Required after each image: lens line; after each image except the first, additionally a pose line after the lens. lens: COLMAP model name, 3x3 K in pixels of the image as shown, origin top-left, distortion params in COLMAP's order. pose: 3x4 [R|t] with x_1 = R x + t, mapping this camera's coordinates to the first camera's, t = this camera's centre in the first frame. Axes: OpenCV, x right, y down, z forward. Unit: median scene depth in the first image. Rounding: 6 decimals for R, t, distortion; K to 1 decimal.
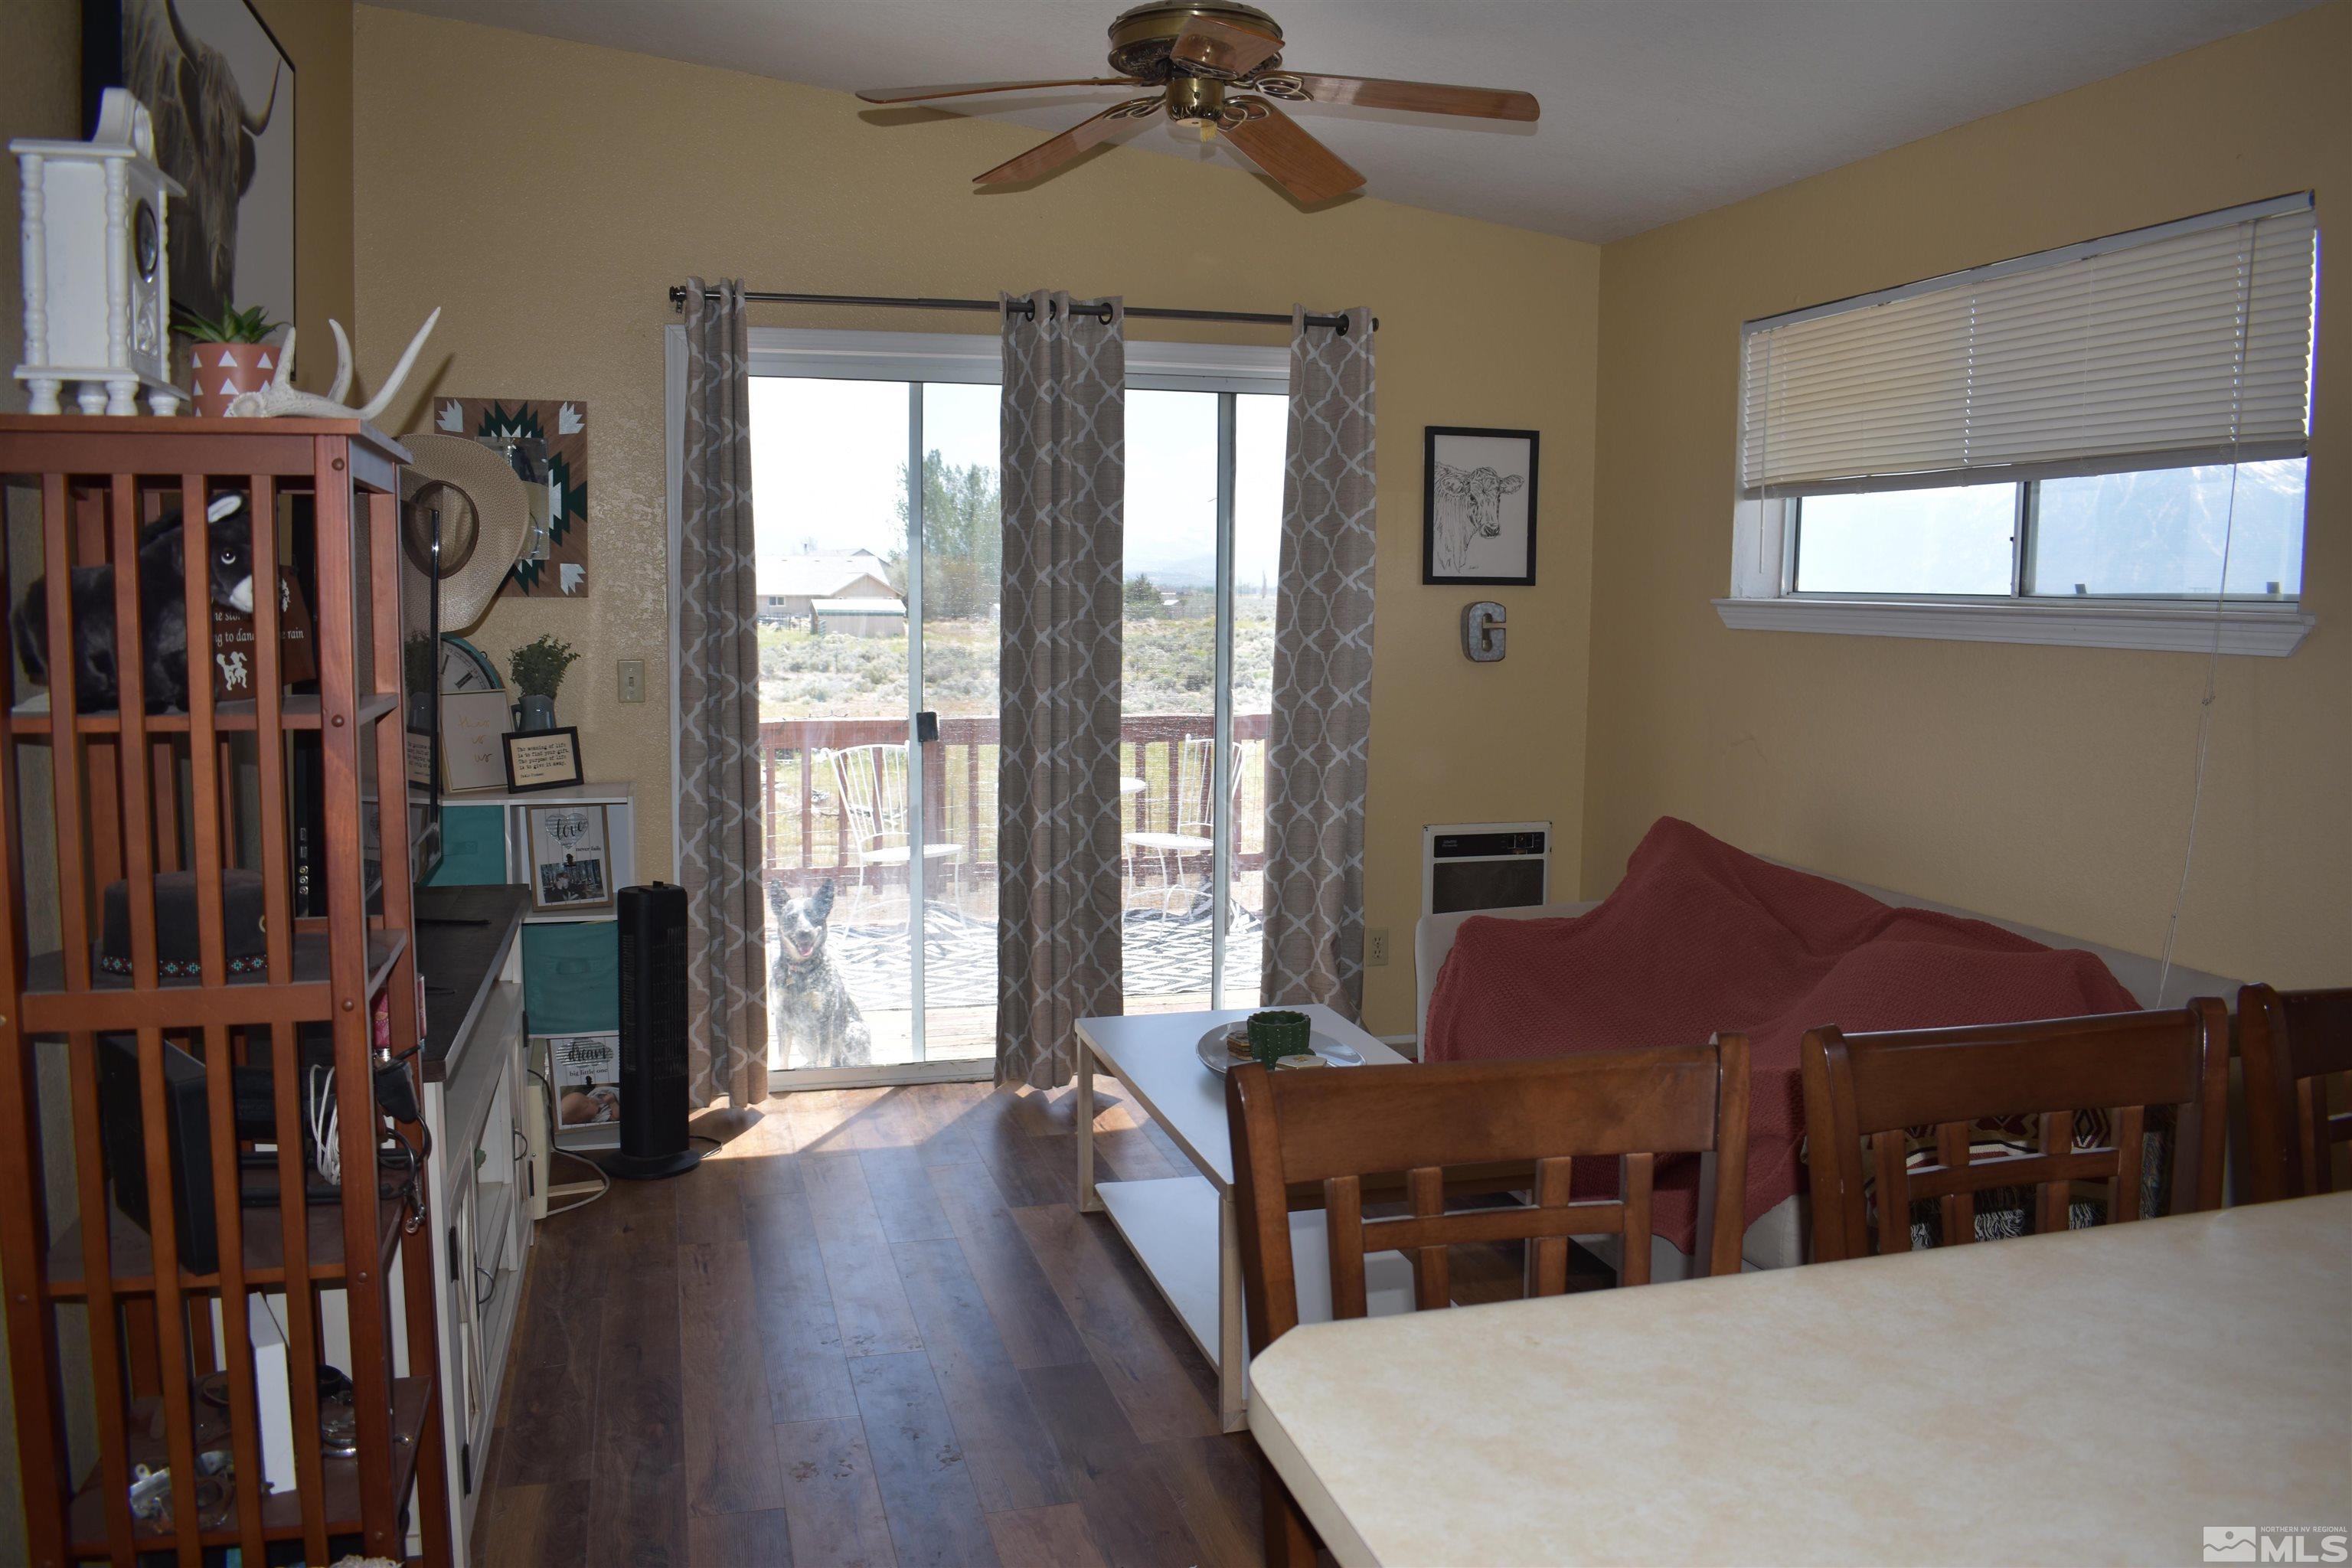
lens RADIAL K [[1839.2, 0, 1182.2], [0, 1839.2, 778.9], [0, 0, 1]] dist [-0.096176, 0.017959]
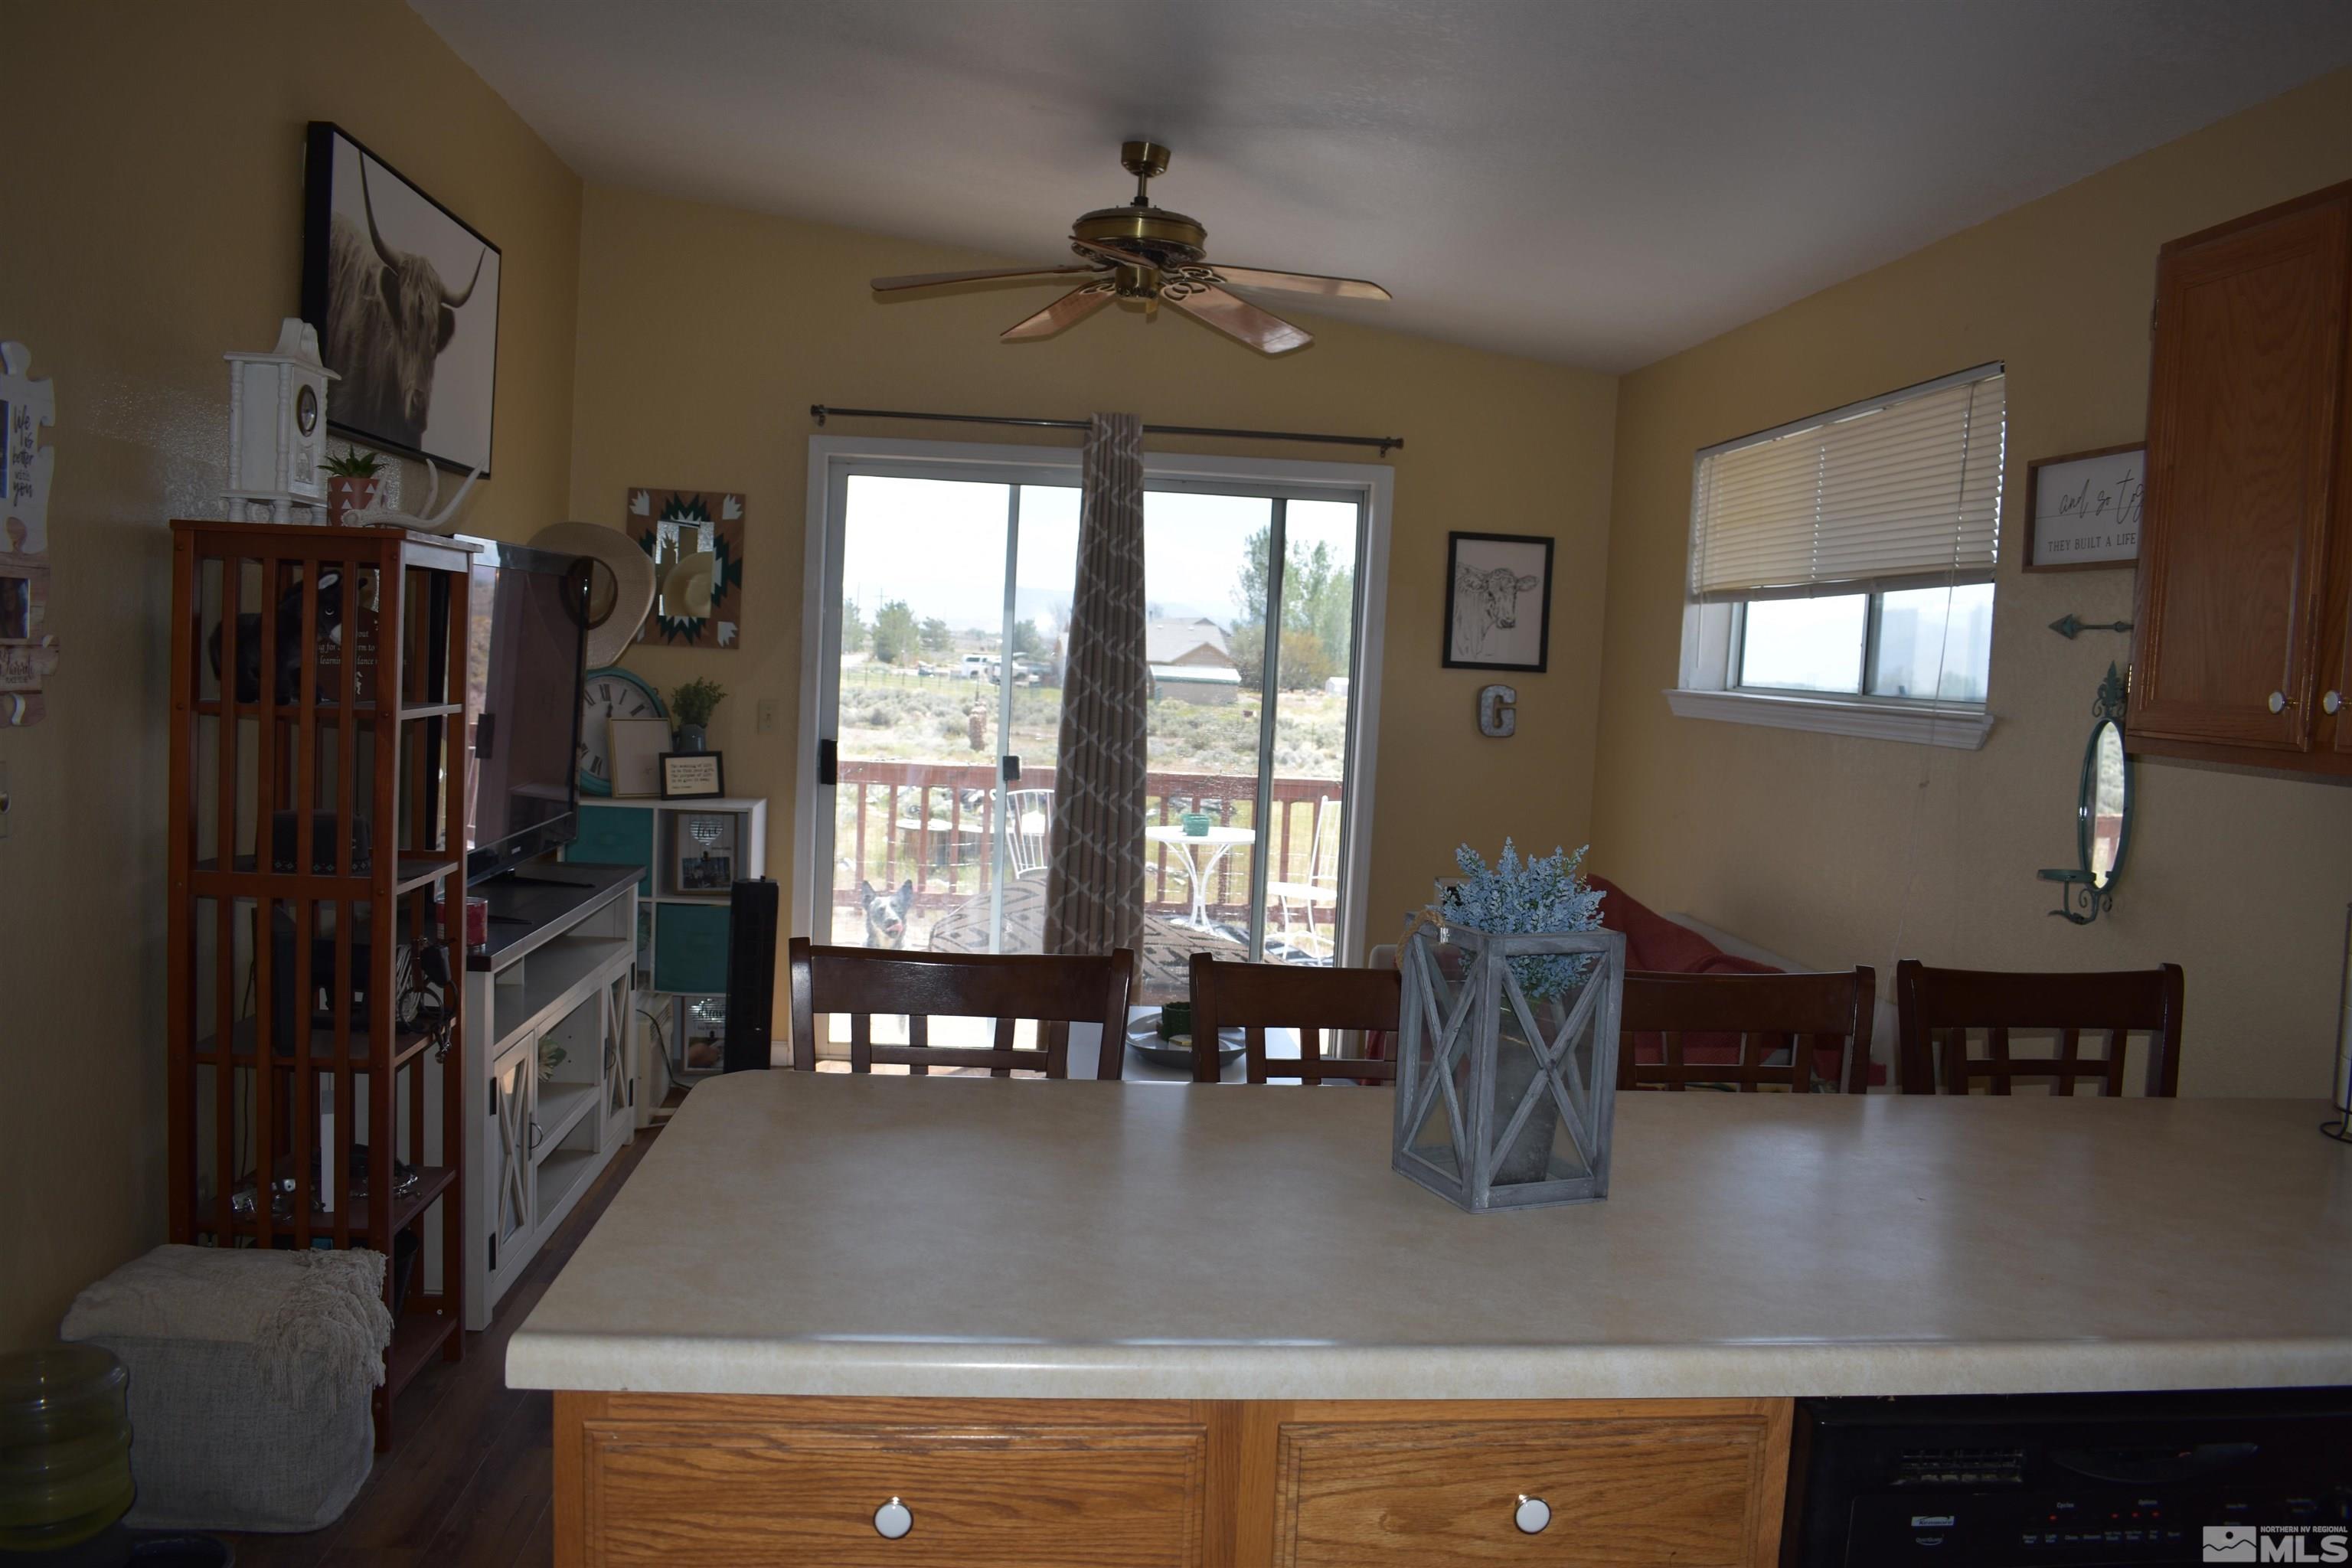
lens RADIAL K [[1839.2, 0, 1171.1], [0, 1839.2, 781.5], [0, 0, 1]] dist [-0.096176, 0.017959]
pose [[0.980702, 0.052334, -0.188374, 0.213062], [-0.059632, 0.997665, -0.033284, 0.015738], [0.186192, 0.043874, 0.981533, -0.182707]]
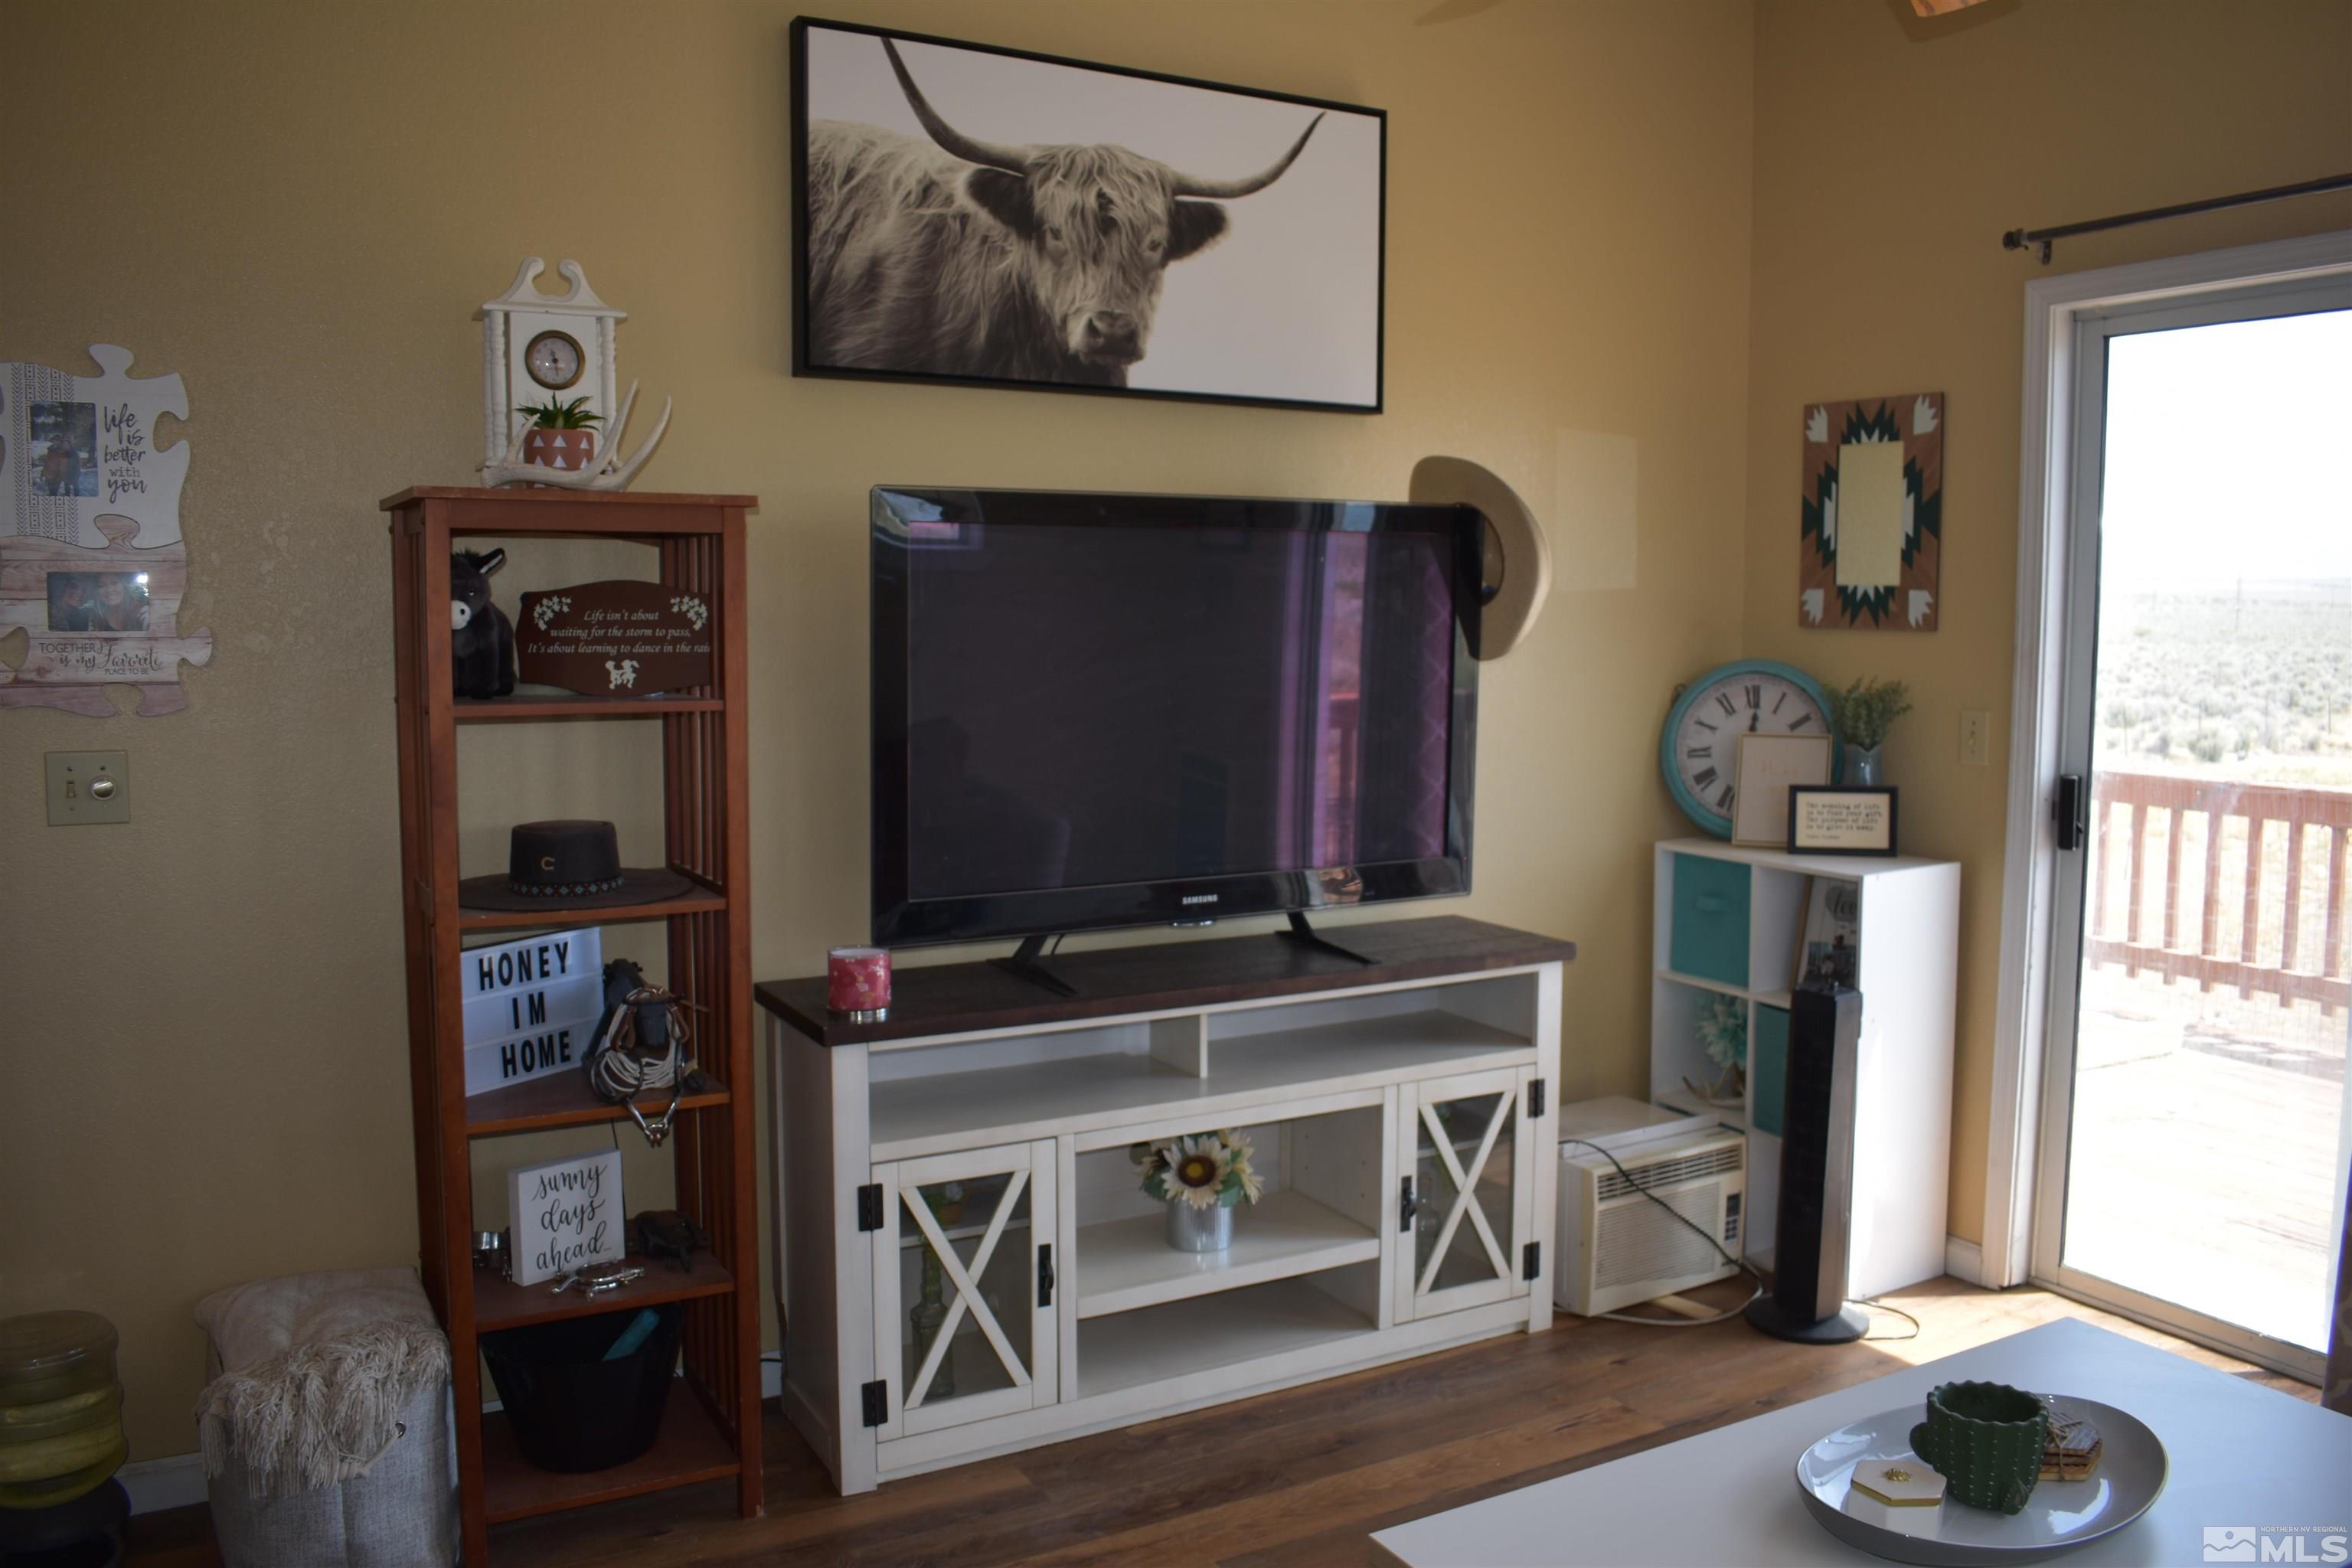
lens RADIAL K [[1839.2, 0, 1177.6], [0, 1839.2, 780.3], [0, 0, 1]] dist [-0.096176, 0.017959]
pose [[0.235178, 0.084412, -0.968280, 0.394136], [-0.103829, 0.992703, 0.061323, -0.048890], [0.966391, 0.086113, 0.242227, 0.489636]]
